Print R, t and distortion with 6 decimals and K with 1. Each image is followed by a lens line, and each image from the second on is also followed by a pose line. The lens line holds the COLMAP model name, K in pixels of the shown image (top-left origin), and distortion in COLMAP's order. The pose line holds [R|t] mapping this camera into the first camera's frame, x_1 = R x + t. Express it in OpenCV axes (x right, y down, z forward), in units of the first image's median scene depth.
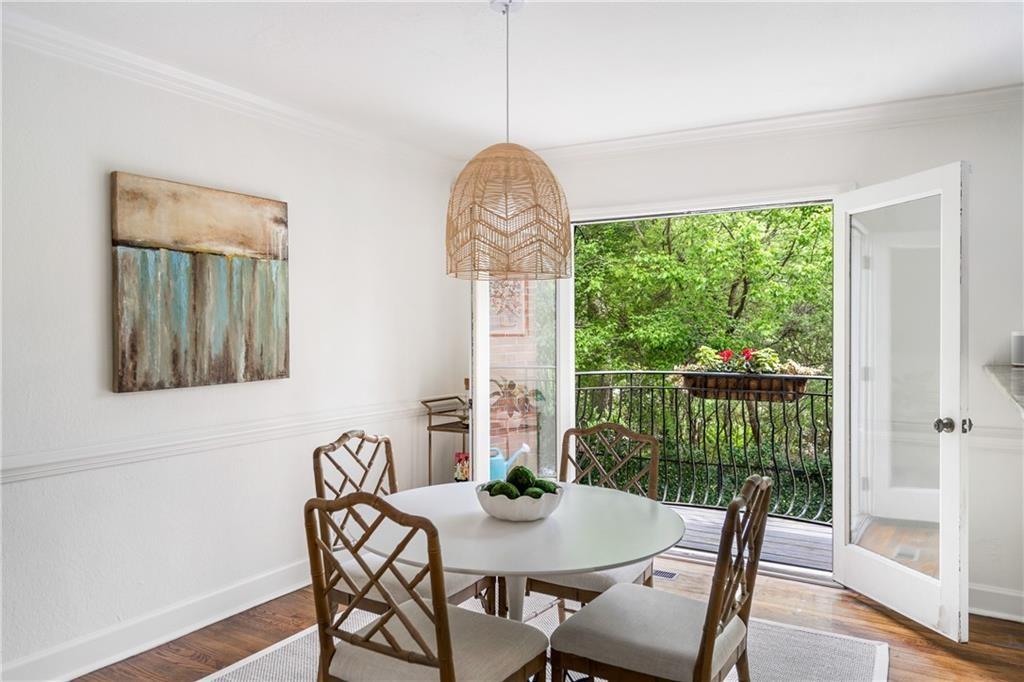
lens RADIAL K [[733.7, 0, 511.0], [0, 733.7, 335.5], [0, 0, 1]] dist [-0.003755, -0.000247]
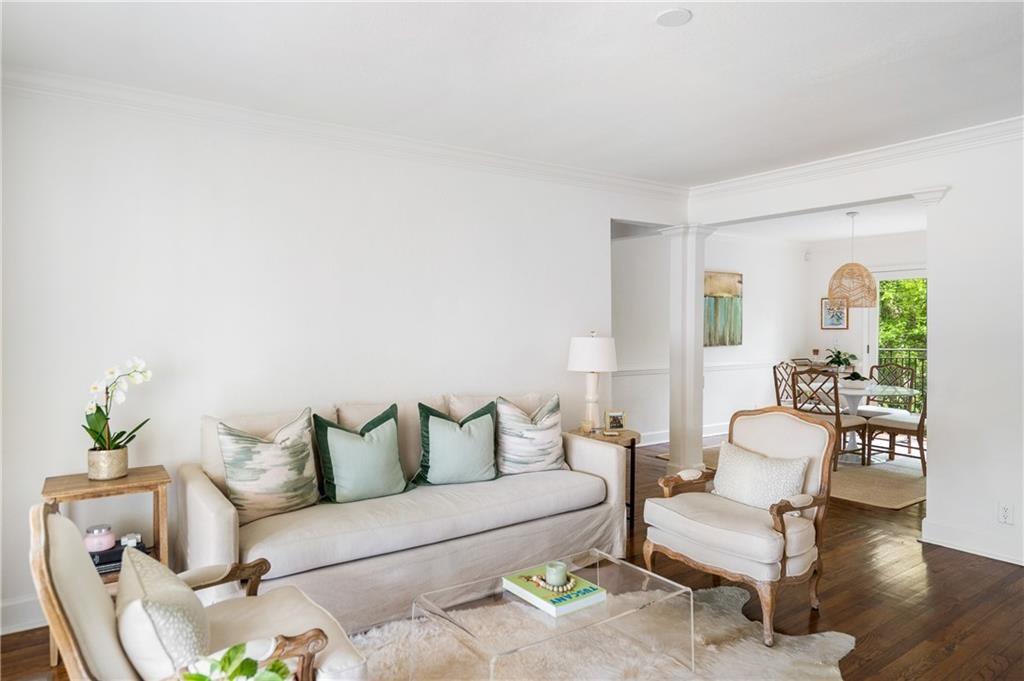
lens RADIAL K [[619.7, 0, 513.1], [0, 619.7, 345.6], [0, 0, 1]] dist [0.007491, 0.001476]
pose [[0.909263, 0.011359, -0.416068, -0.151007], [-0.003526, 0.999802, 0.019590, 0.023726], [0.416208, -0.016346, 0.909123, -1.370481]]
